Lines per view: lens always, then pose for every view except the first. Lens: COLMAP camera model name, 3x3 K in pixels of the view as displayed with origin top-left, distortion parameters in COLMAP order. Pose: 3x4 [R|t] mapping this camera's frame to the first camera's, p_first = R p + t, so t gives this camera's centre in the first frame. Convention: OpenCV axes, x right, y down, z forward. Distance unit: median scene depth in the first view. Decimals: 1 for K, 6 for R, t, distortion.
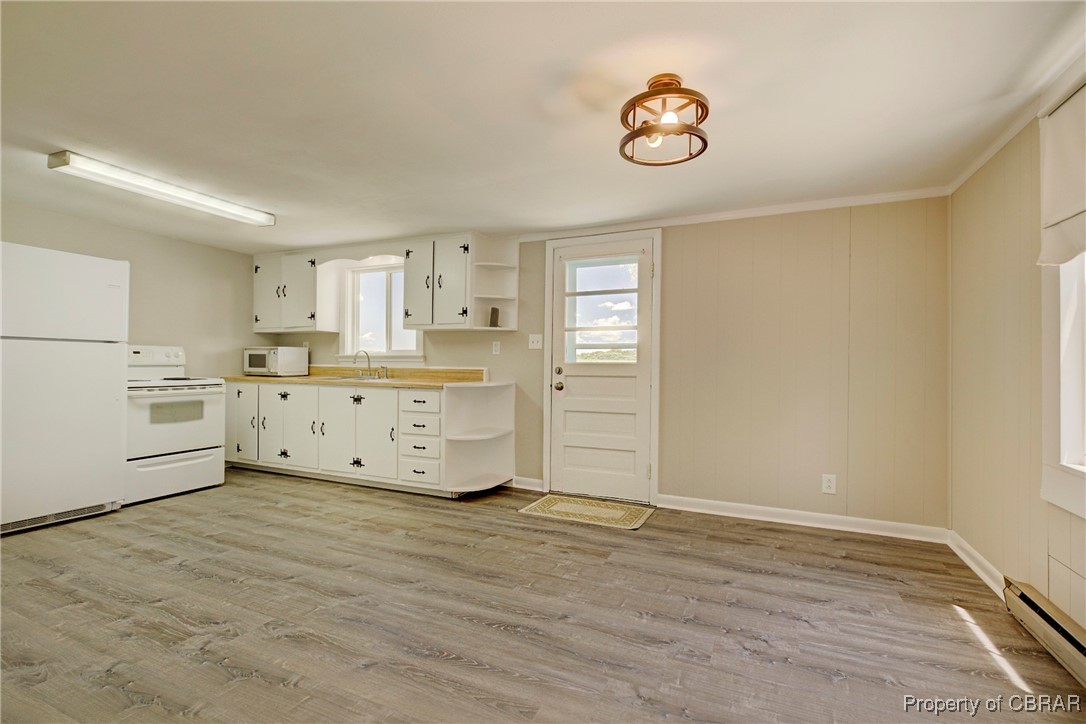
lens RADIAL K [[498.1, 0, 541.5], [0, 498.1, 362.1], [0, 0, 1]] dist [-0.007713, 0.000772]
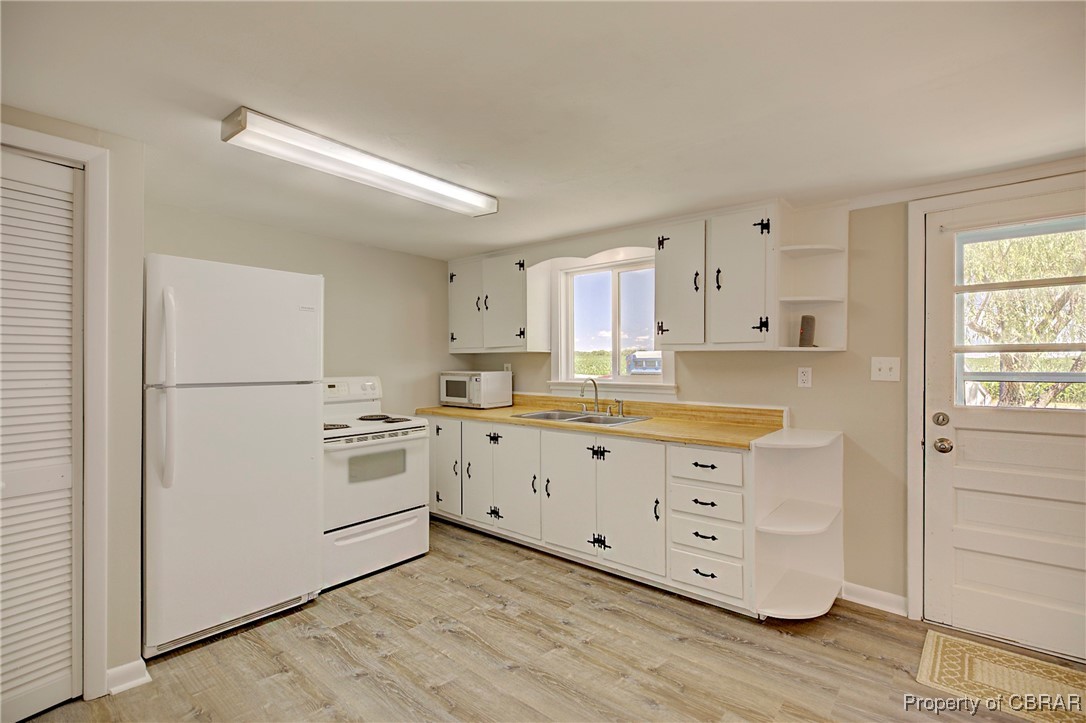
lens RADIAL K [[498.1, 0, 541.5], [0, 498.1, 361.6], [0, 0, 1]] dist [-0.007713, 0.000772]
pose [[0.962176, -0.011164, -0.272201, -0.258365], [0.011595, 0.999933, -0.000024, -0.056109], [0.272183, -0.003133, 0.962240, 0.302239]]
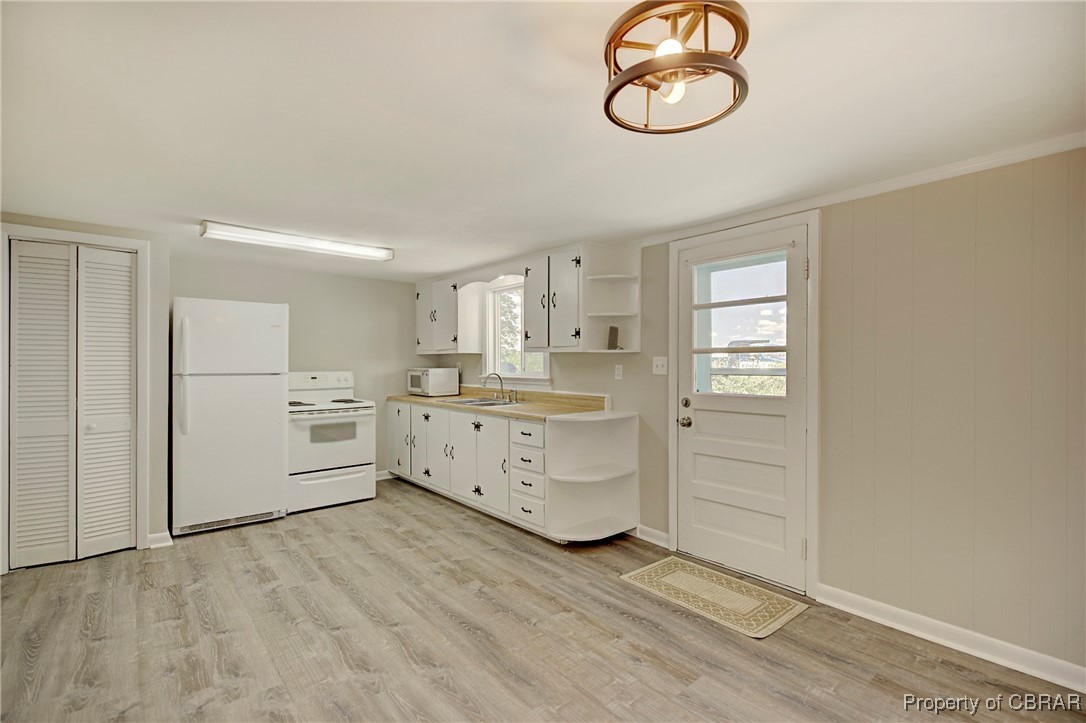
lens RADIAL K [[498.1, 0, 541.5], [0, 498.1, 361.6], [0, 0, 1]] dist [-0.007713, 0.000772]
pose [[0.903379, -0.010985, -0.428701, 0.167640], [0.011716, 0.999931, -0.000933, -0.050499], [0.428682, -0.004180, 0.903446, 0.173290]]
